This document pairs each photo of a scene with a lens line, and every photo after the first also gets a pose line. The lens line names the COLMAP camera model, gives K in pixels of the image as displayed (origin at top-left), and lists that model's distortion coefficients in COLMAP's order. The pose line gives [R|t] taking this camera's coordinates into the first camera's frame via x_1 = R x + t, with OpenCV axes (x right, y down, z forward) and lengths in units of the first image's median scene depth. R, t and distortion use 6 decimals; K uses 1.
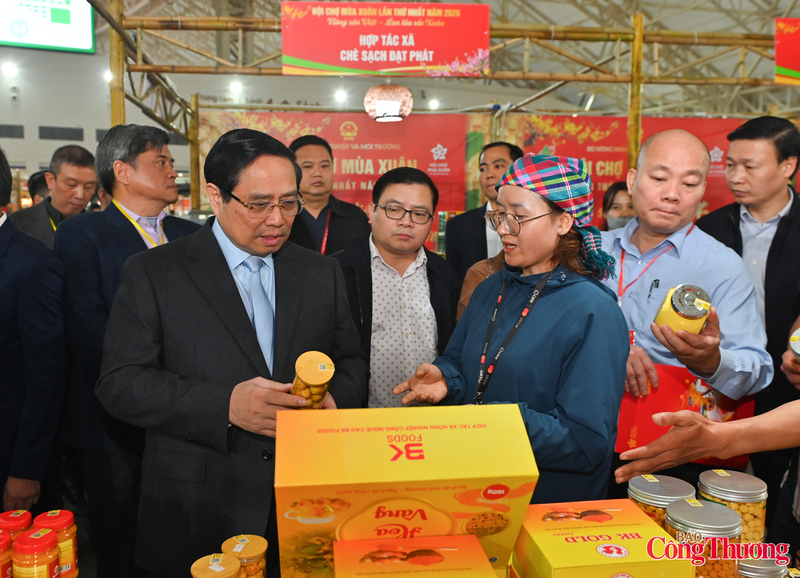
lens RADIAL K [[669.6, 0, 395.9], [0, 669.6, 278.3], [0, 0, 1]] dist [-0.016754, -0.006255]
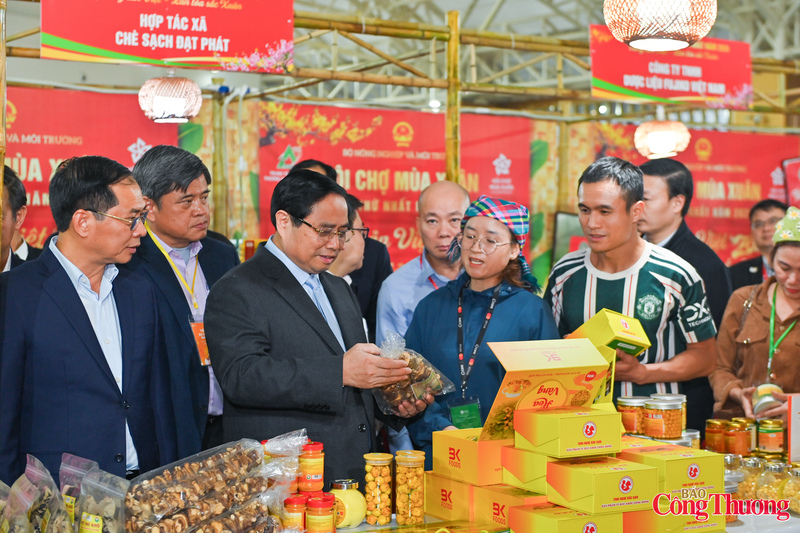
lens RADIAL K [[1338.8, 0, 400.0], [0, 1338.8, 267.2], [0, 0, 1]] dist [-0.051075, 0.000000]
pose [[0.907881, -0.002905, 0.419218, -0.419179], [0.035901, 0.996841, -0.070840, 0.051019], [-0.417688, 0.079364, 0.905118, -0.498550]]
